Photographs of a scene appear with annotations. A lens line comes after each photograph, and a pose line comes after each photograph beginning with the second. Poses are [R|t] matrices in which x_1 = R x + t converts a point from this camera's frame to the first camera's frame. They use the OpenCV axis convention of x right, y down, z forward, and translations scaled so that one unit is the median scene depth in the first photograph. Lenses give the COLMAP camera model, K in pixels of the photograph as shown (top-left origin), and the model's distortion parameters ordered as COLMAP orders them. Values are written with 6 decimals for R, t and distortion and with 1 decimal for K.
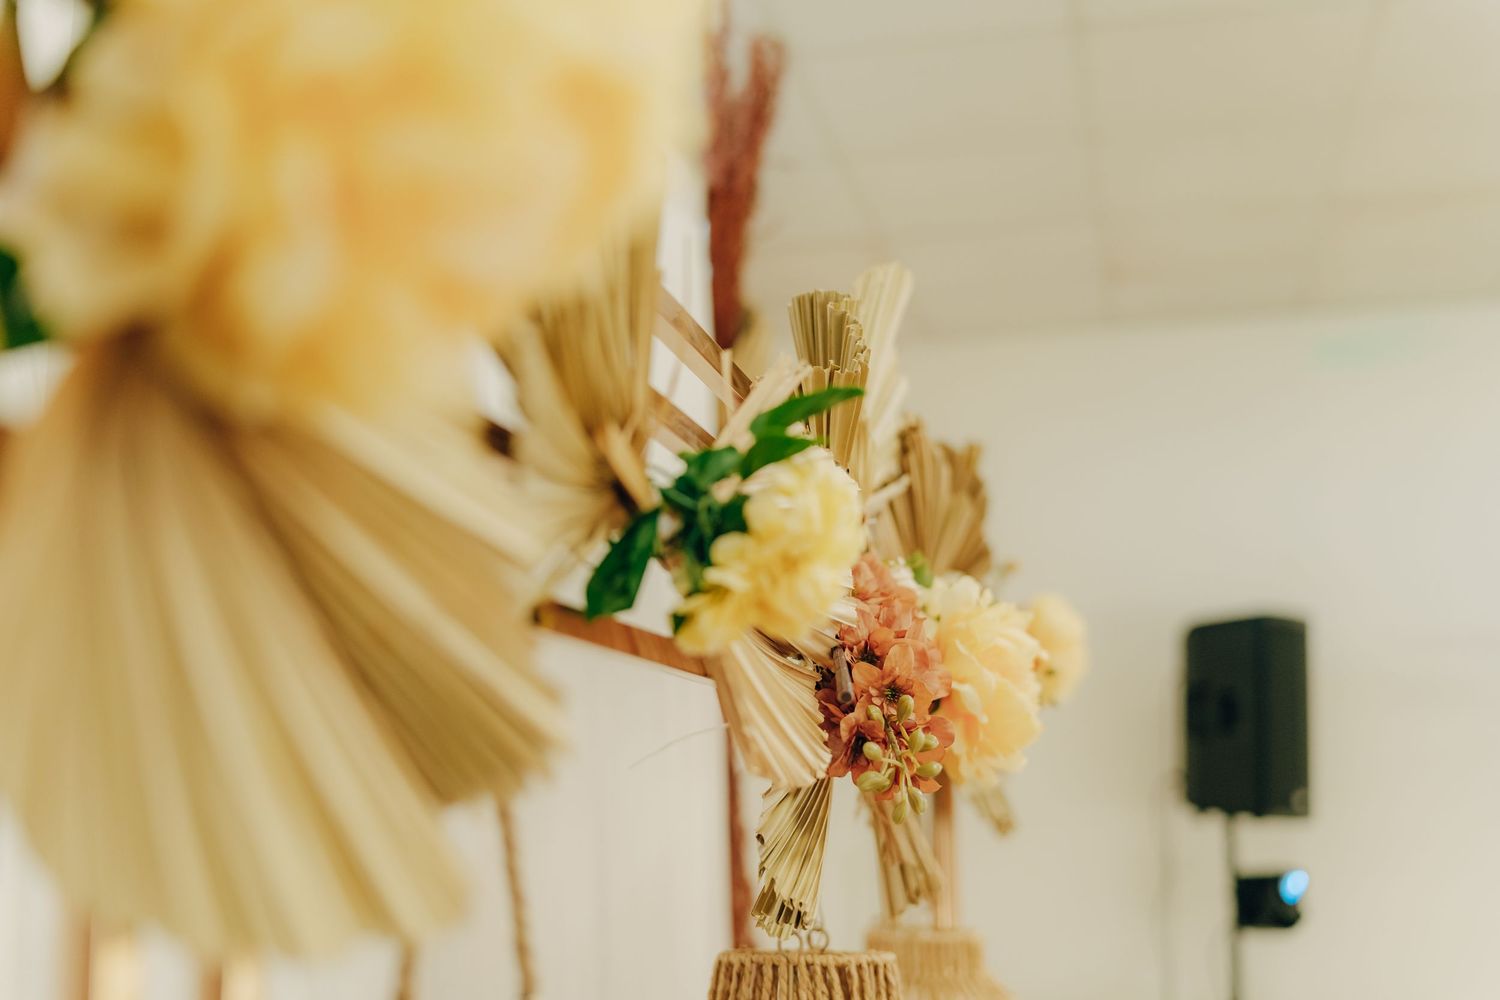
lens RADIAL K [[1684.6, 0, 750.0], [0, 1684.6, 500.0], [0, 0, 1]] dist [0.006967, -0.009992]
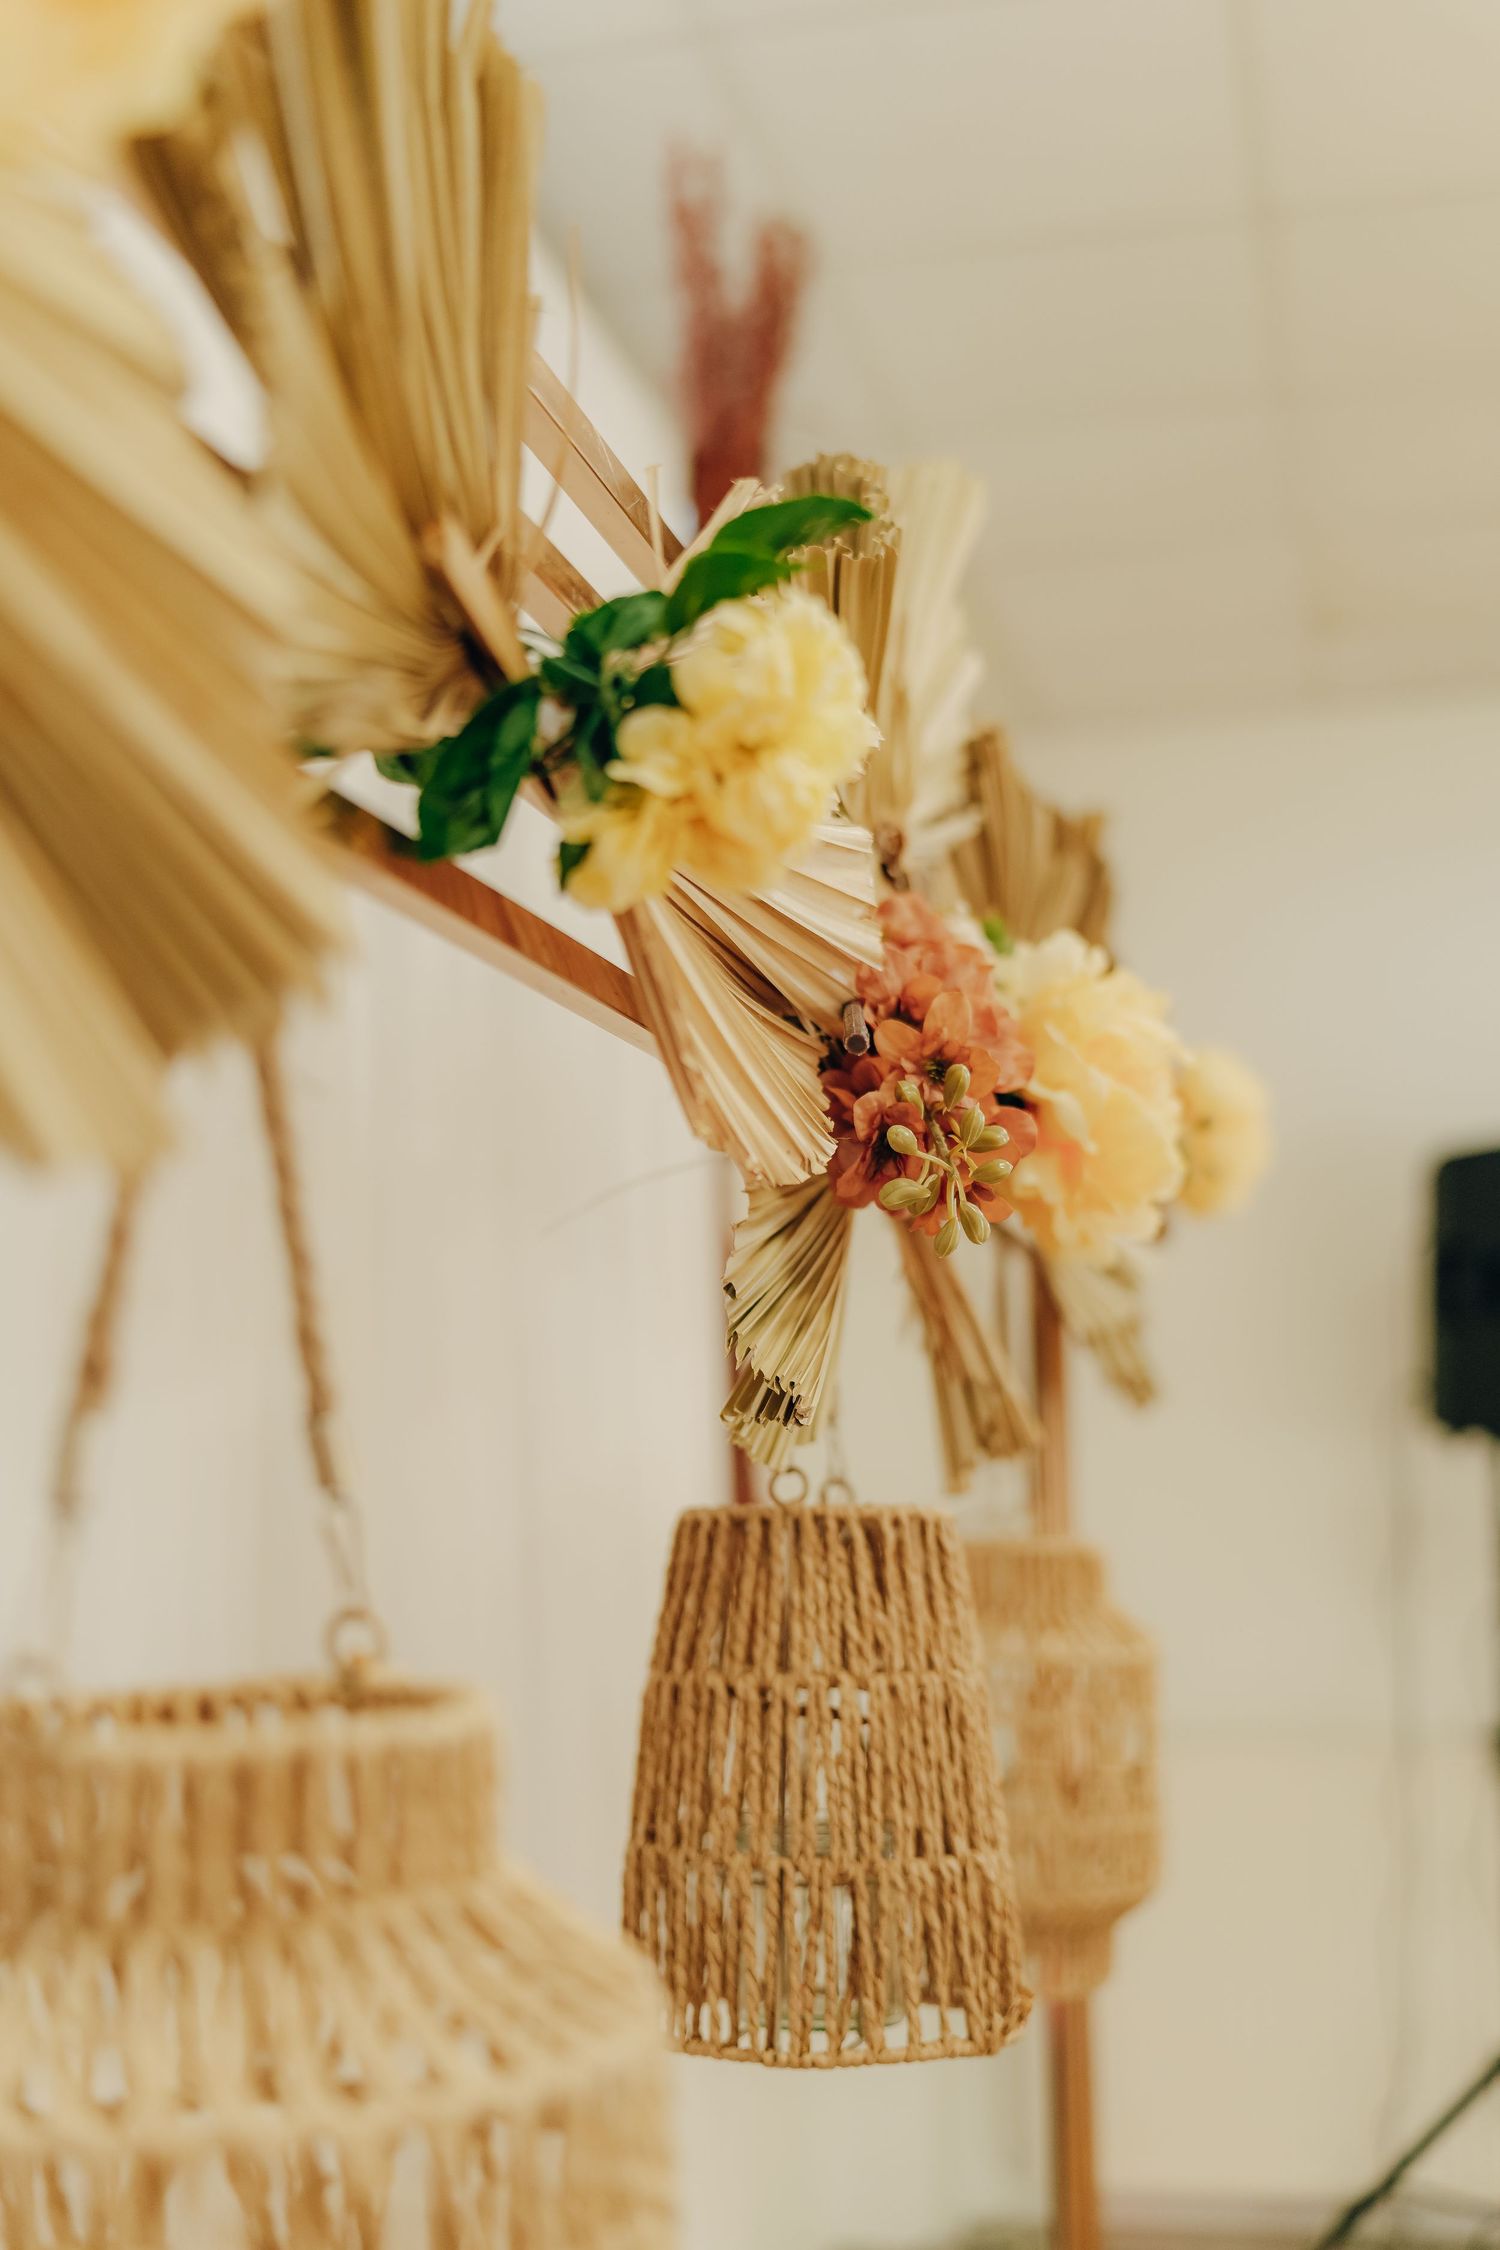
lens RADIAL K [[2526.9, 0, 750.0], [0, 2526.9, 1125.0], [0, 0, 1]] dist [0.006967, -0.009992]
pose [[0.999868, -0.008283, -0.014009, 0.026783], [0.008847, 0.999132, 0.040708, 0.096646], [0.013660, -0.040827, 0.999073, 0.046113]]
